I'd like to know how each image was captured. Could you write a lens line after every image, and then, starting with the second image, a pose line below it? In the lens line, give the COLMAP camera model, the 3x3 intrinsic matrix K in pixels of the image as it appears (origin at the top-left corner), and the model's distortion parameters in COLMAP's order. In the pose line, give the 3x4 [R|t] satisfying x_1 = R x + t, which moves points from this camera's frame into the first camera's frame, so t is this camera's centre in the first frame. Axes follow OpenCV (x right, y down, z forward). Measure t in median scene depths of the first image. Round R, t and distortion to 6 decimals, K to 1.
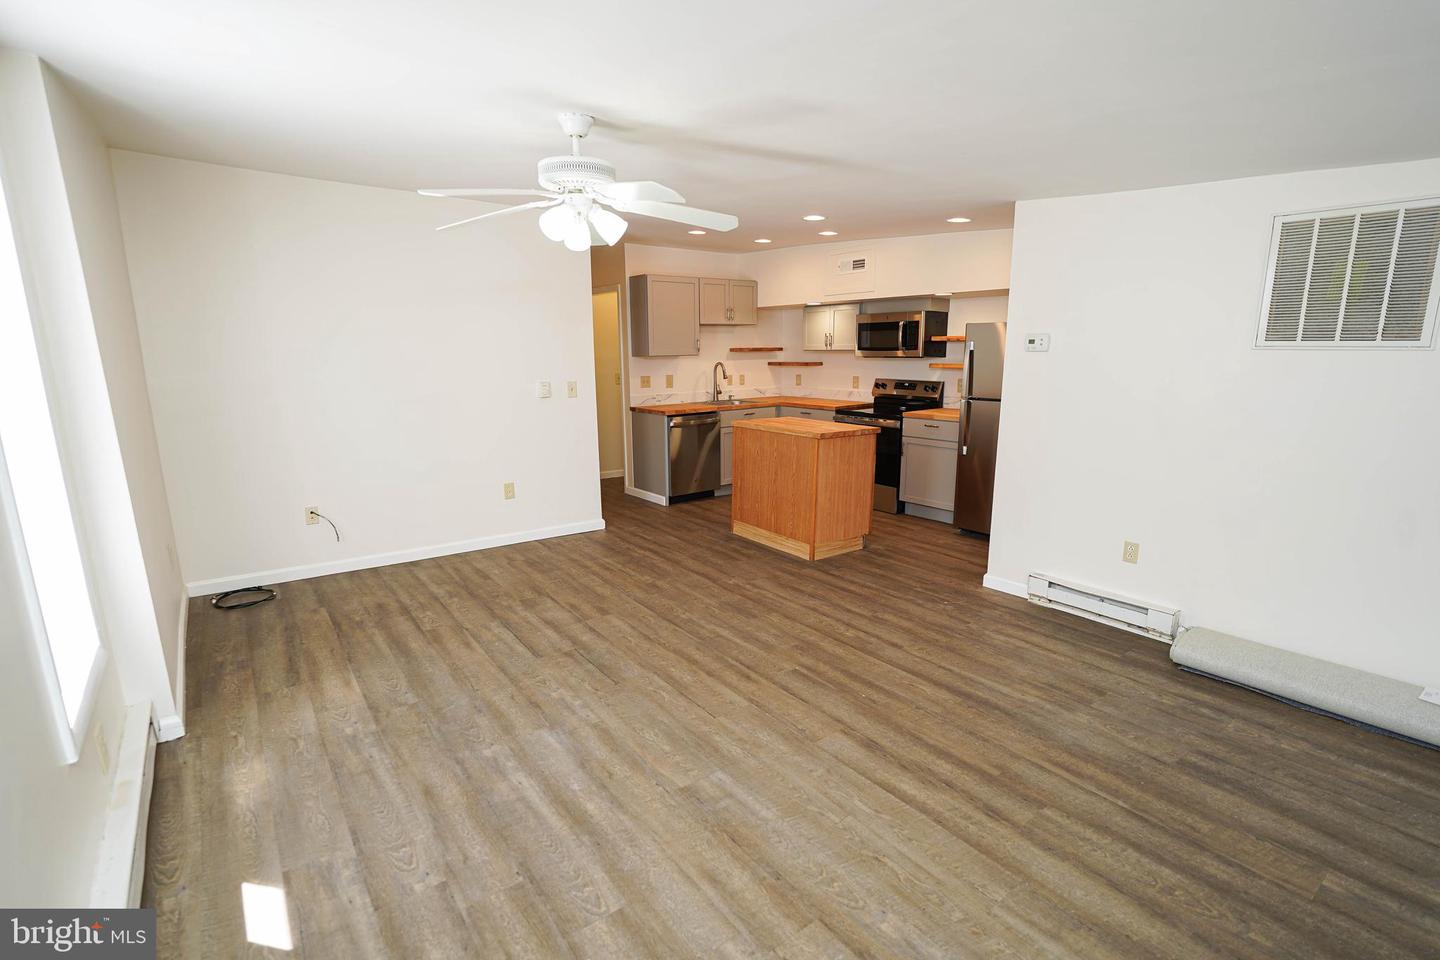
lens RADIAL K [[662.7, 0, 719.4], [0, 662.7, 481.4], [0, 0, 1]] dist [0.001031, 0.000046]
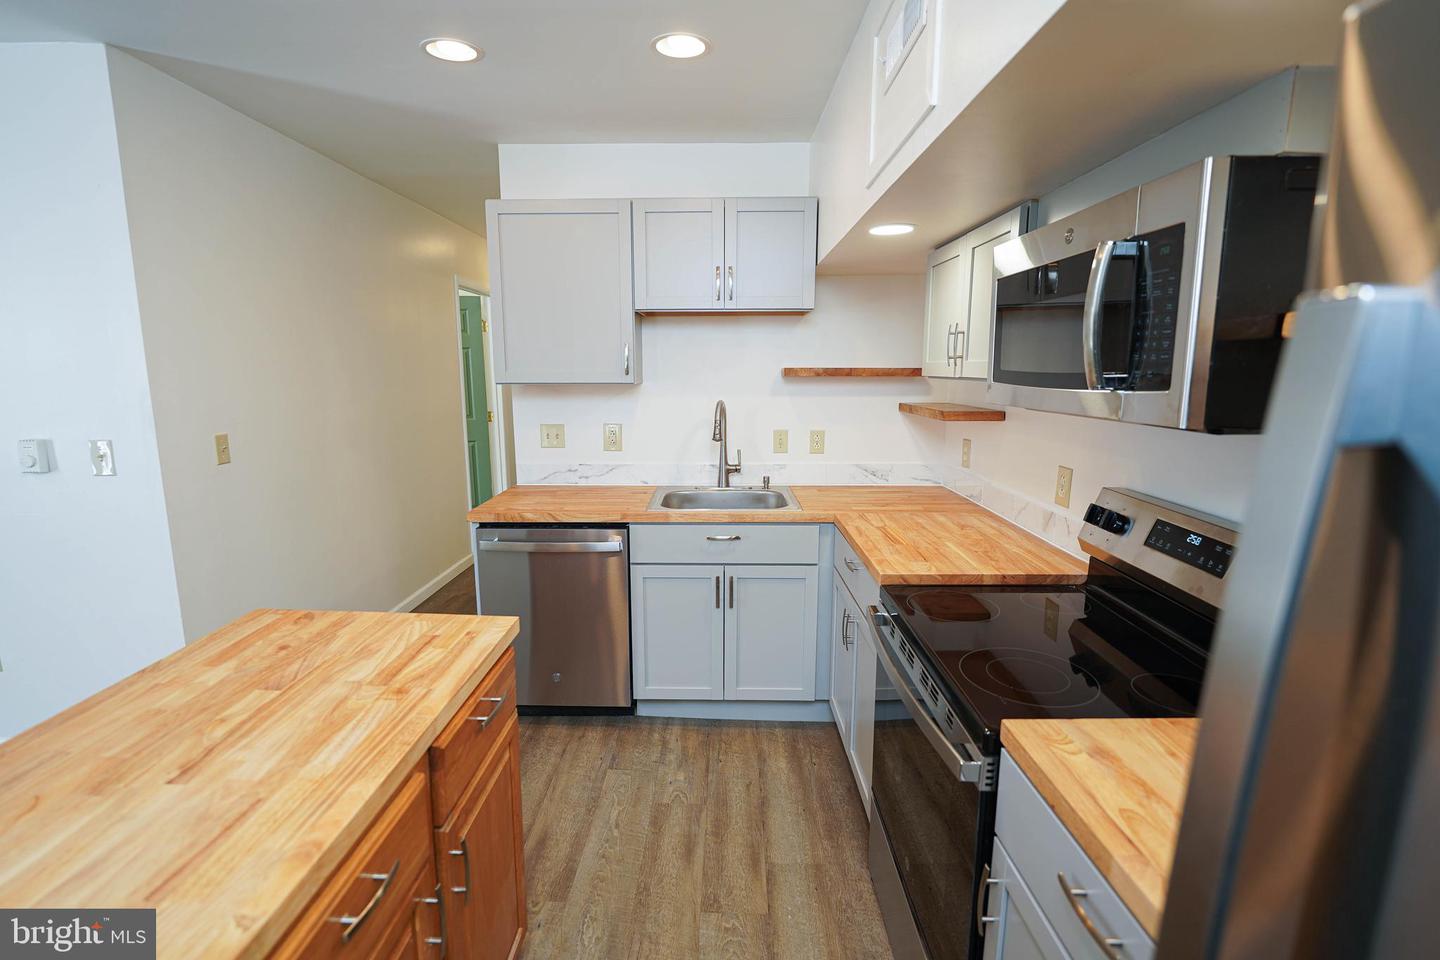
lens RADIAL K [[662.7, 0, 715.8], [0, 662.7, 474.9], [0, 0, 1]] dist [0.001031, 0.000046]
pose [[0.777261, 0.109972, -0.619493, 0.276888], [-0.131973, 0.991199, 0.010373, -0.141431], [0.615182, 0.073694, 0.784934, 0.688074]]
